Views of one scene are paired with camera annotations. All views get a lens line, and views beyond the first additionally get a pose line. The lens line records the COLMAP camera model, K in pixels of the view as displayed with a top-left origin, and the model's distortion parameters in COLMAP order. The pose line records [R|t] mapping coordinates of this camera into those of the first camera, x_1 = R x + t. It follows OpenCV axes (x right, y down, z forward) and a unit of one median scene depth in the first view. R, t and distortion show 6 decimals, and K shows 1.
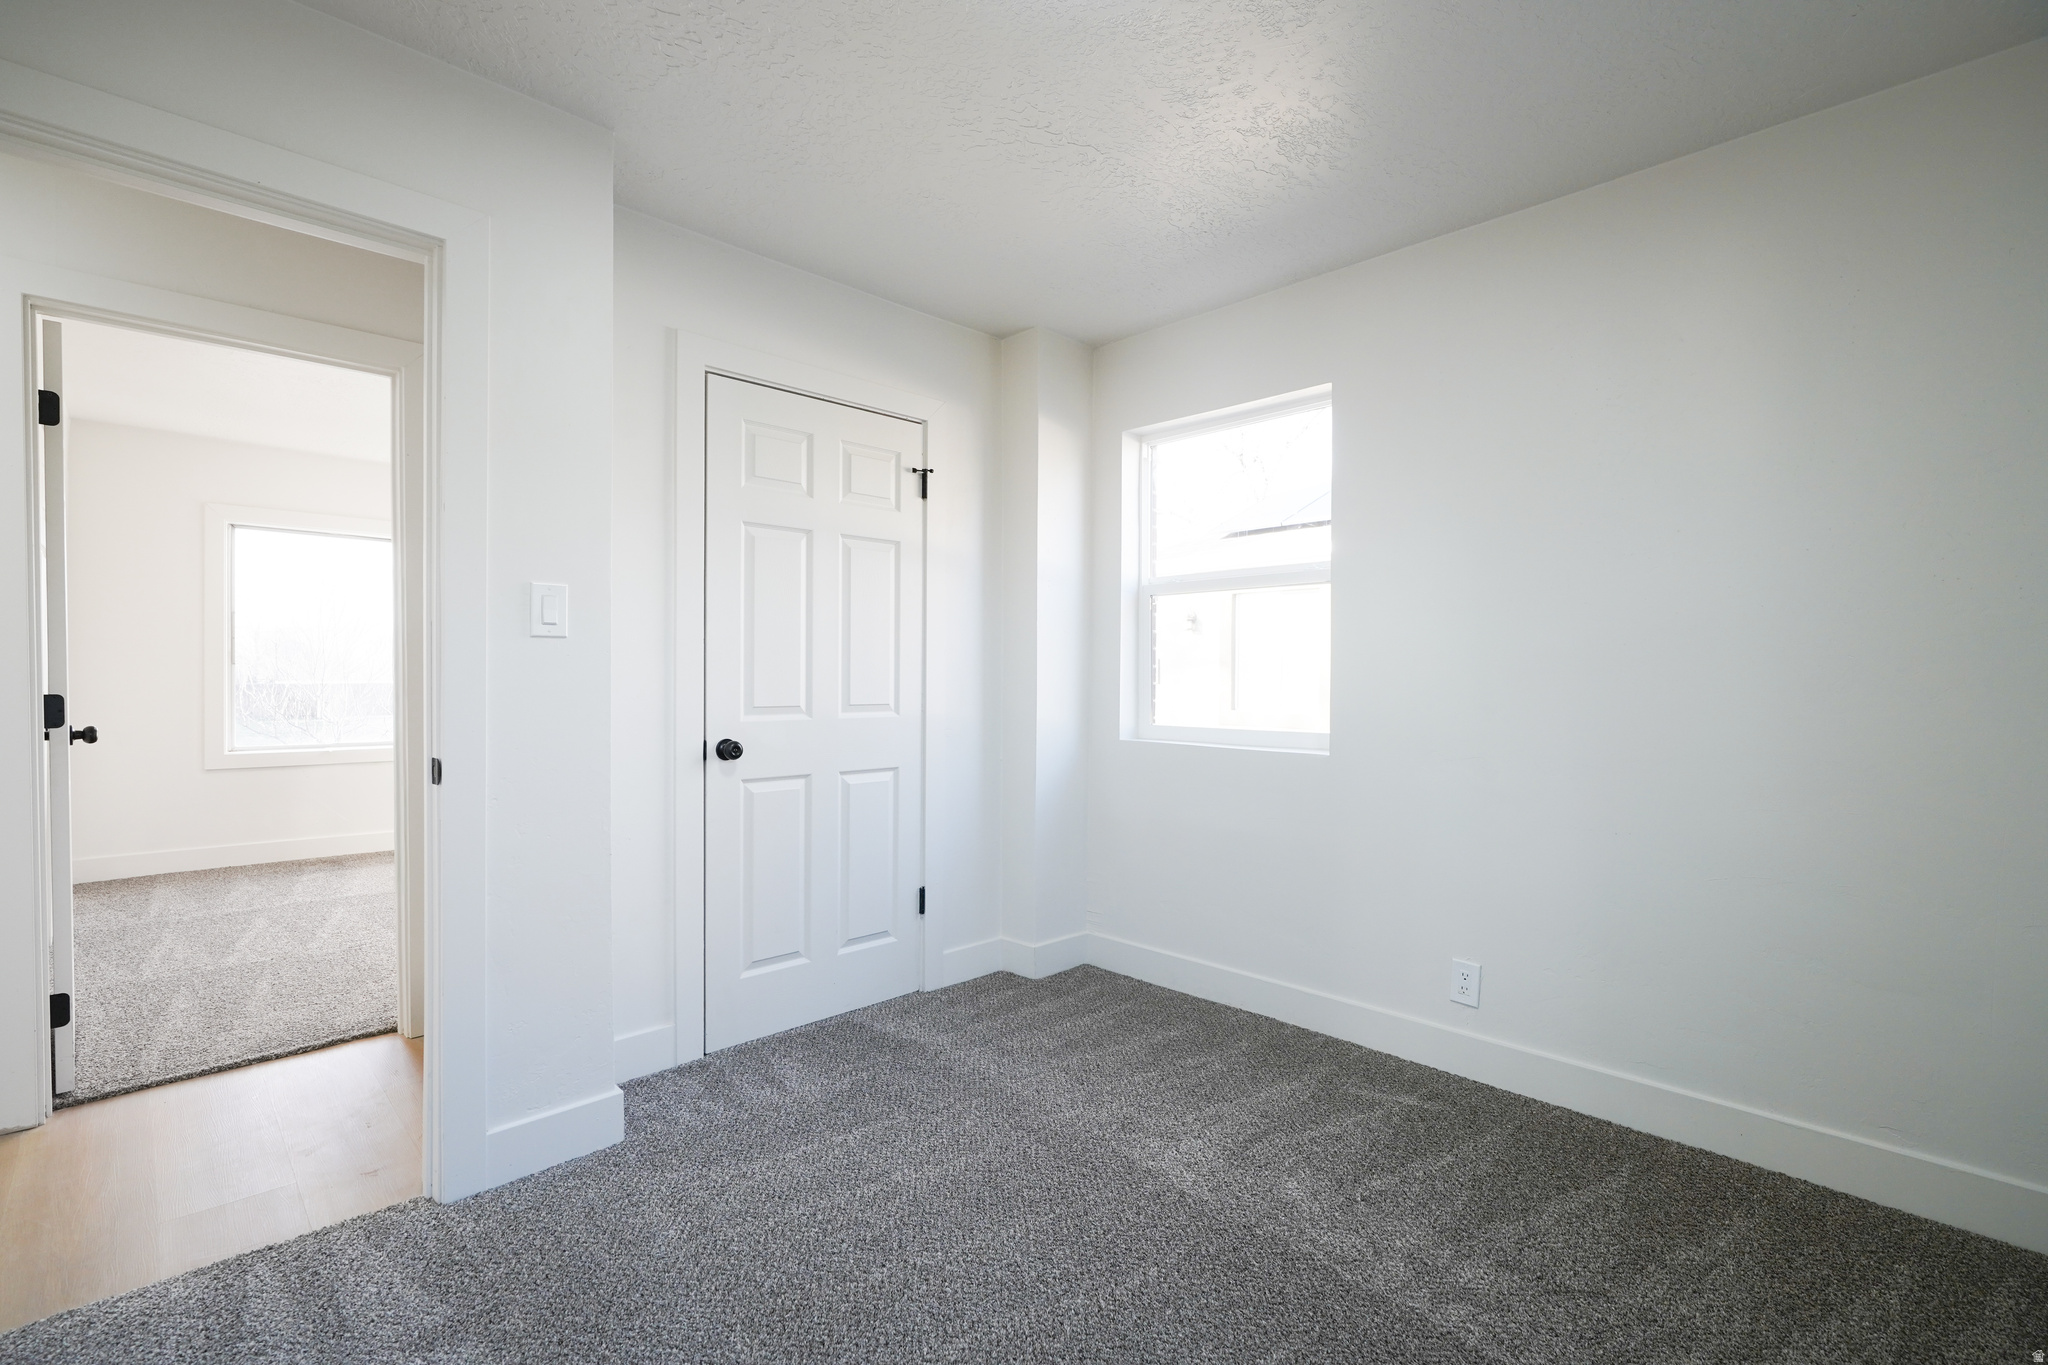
lens RADIAL K [[932.6, 0, 1024.0], [0, 932.6, 682.5], [0, 0, 1]] dist [-0.002392, 0.002001]
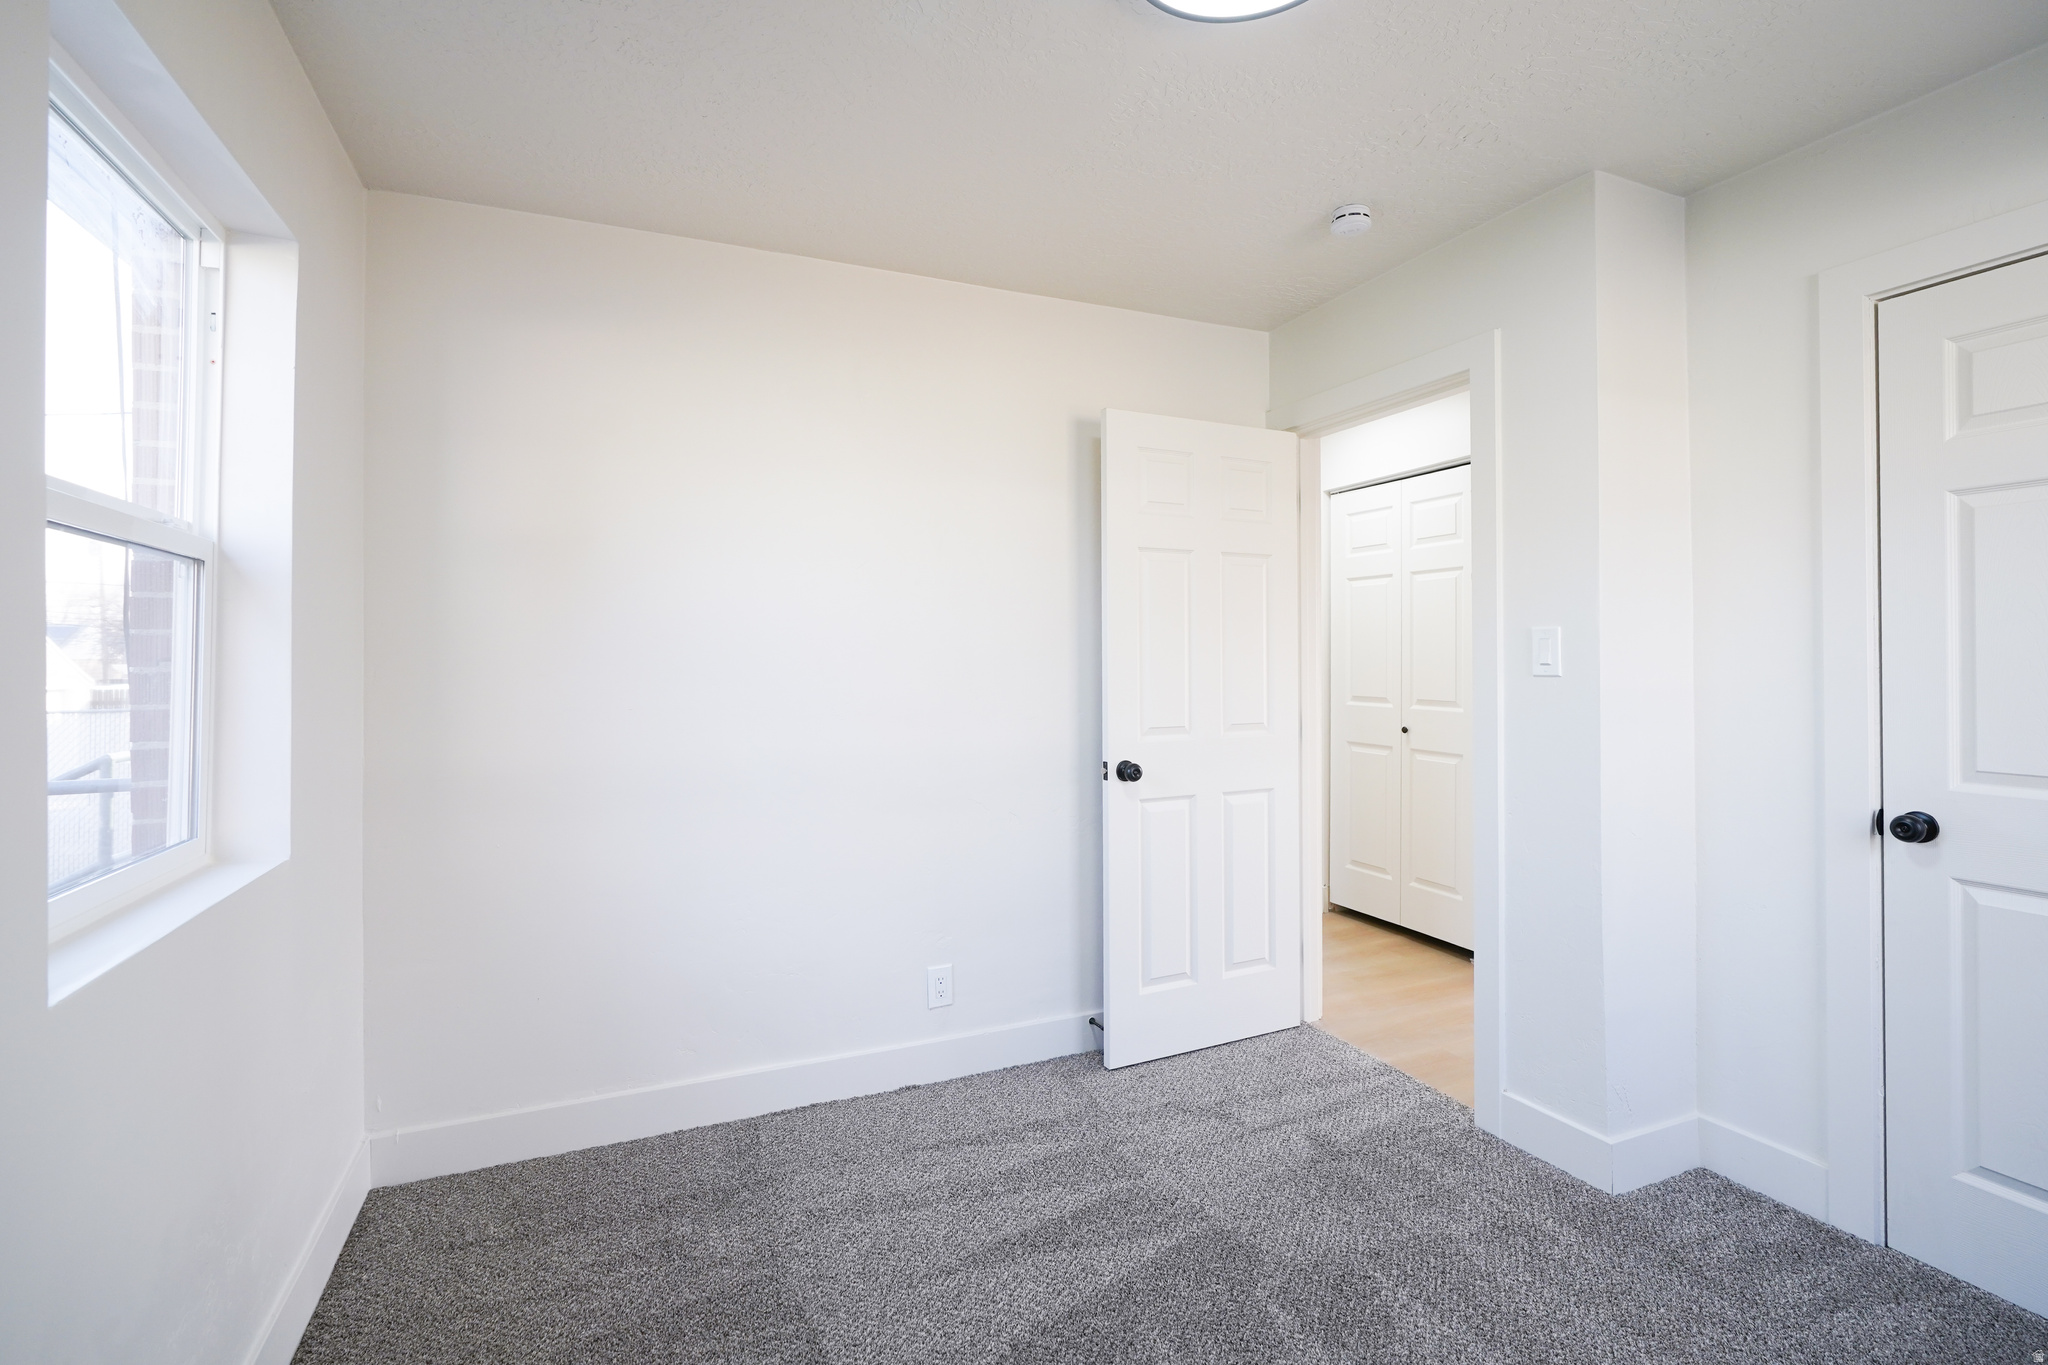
lens RADIAL K [[932.6, 0, 1024.0], [0, 932.6, 682.5], [0, 0, 1]] dist [-0.002392, 0.002001]
pose [[-0.356522, 0.015334, -0.934161, 0.684028], [-0.004107, 0.999830, 0.017979, -0.055023], [0.934278, 0.010247, -0.356398, 0.766148]]
